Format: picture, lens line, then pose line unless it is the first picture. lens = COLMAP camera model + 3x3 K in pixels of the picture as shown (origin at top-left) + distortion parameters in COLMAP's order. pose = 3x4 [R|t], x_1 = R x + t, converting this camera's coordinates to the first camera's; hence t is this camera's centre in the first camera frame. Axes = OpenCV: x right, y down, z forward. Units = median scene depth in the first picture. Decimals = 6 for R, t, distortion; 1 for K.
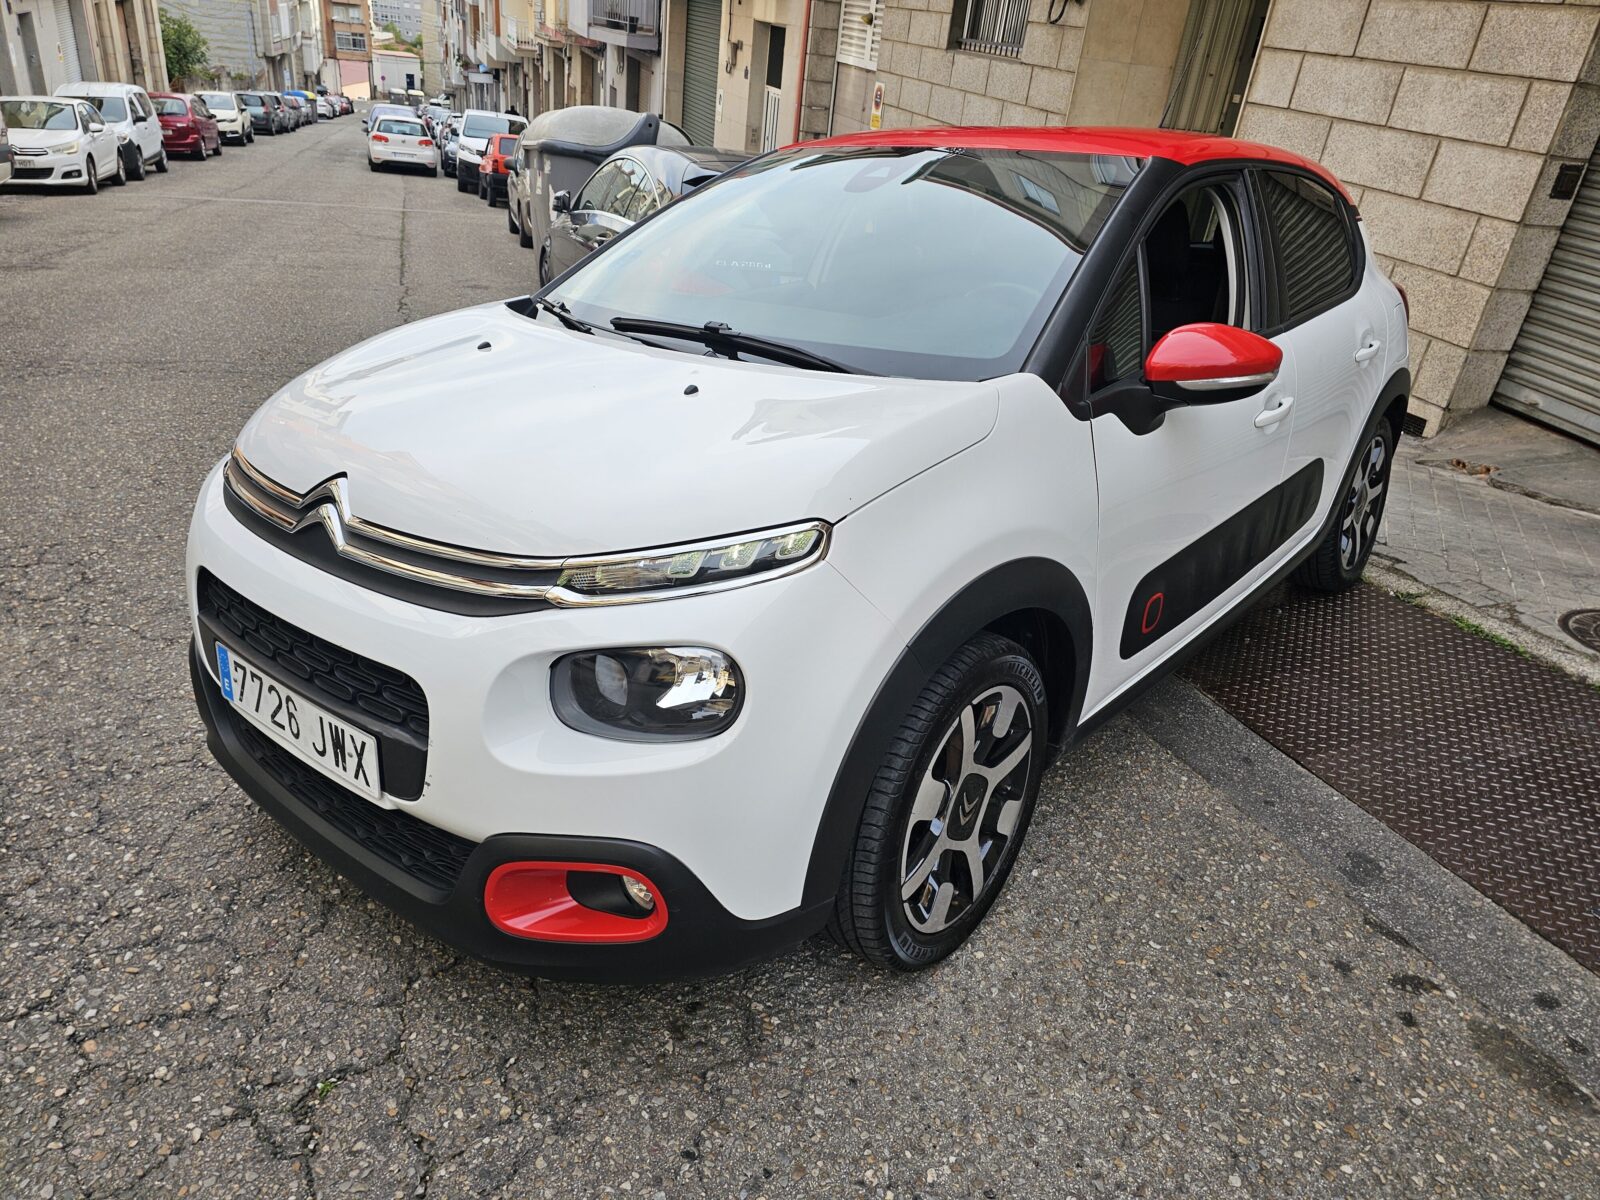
lens RADIAL K [[1071.2, 0, 818.0], [0, 1071.2, 584.9], [0, 0, 1]] dist [0.042944, -0.049513]
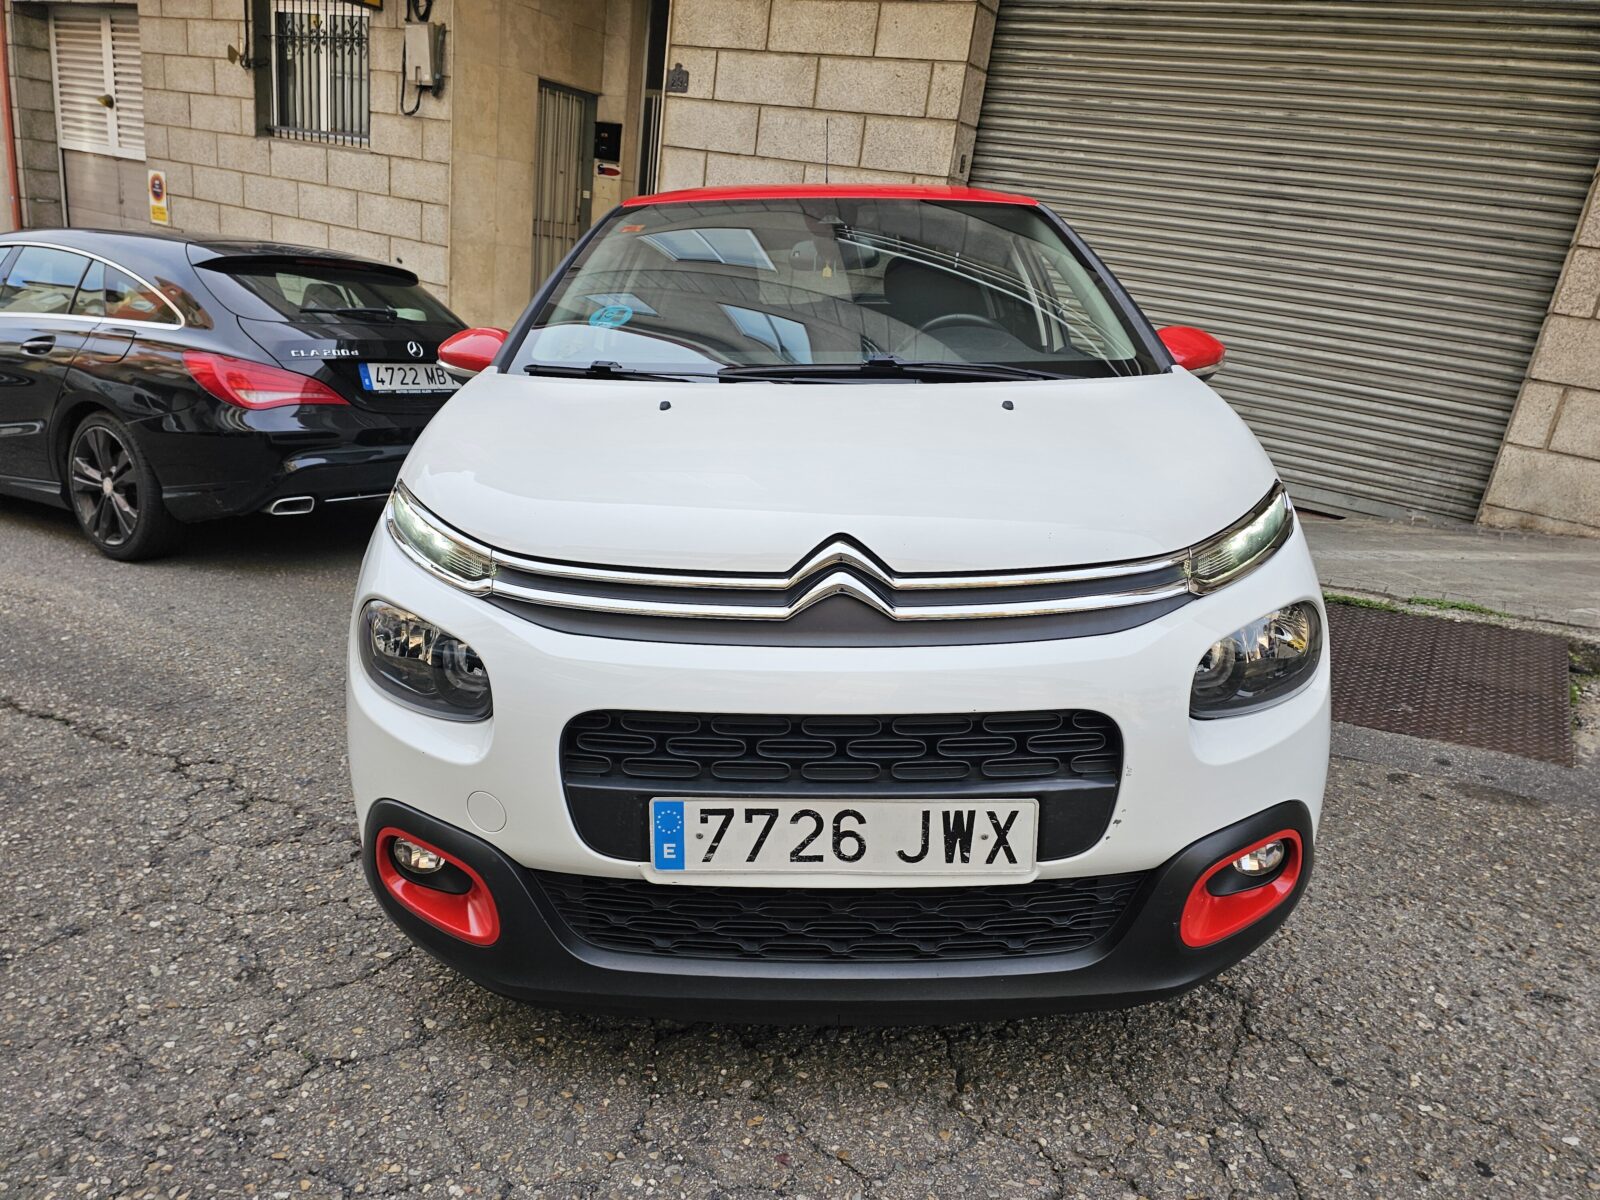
lens RADIAL K [[1064.6, 0, 804.4], [0, 1064.6, 595.2], [0, 0, 1]] dist [0.062694, -0.063541]
pose [[0.779423, -0.205818, 0.591726, -0.783133], [0.250039, 0.968207, 0.007416, -0.056991], [-0.574440, 0.142174, 0.806105, 0.277141]]
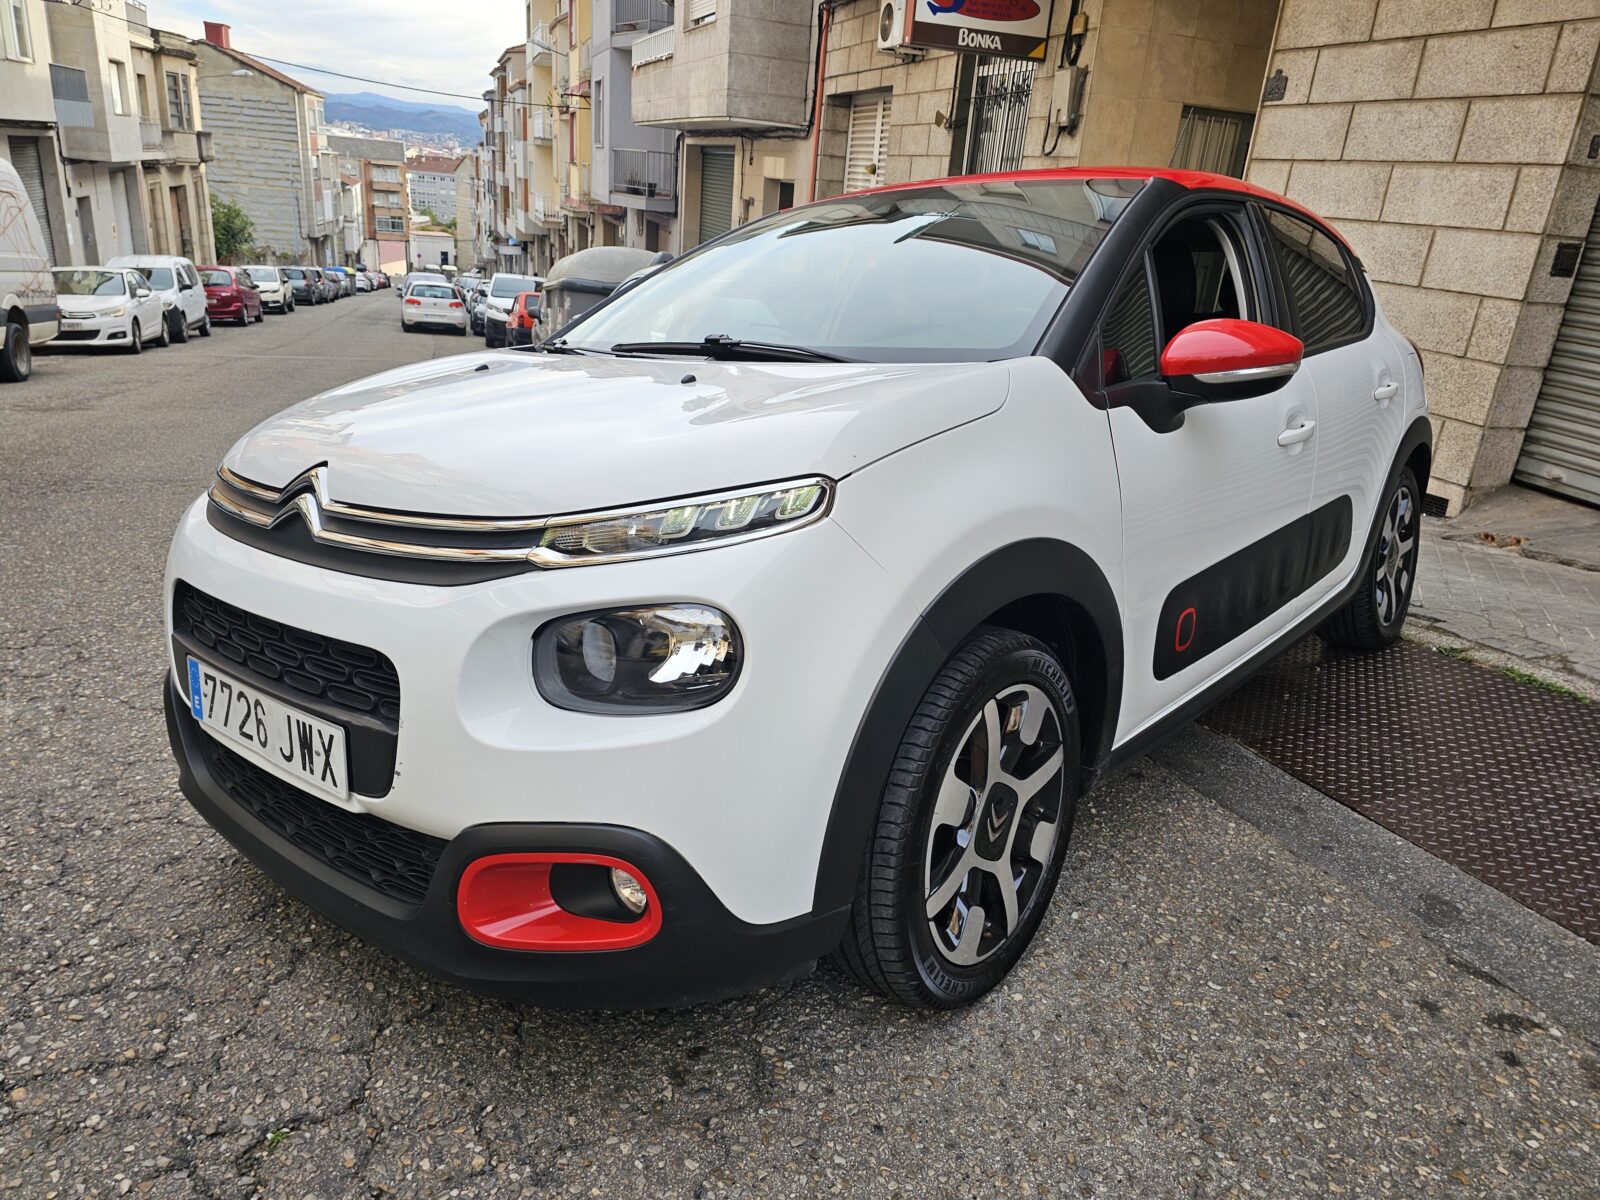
lens RADIAL K [[1069.2, 0, 815.6], [0, 1069.2, 581.7], [0, 0, 1]] dist [0.041807, -0.047632]
pose [[0.999489, -0.025818, -0.018863, 0.007864], [0.023075, 0.990789, -0.133436, 0.111661], [0.022134, 0.132932, 0.990878, 0.063796]]
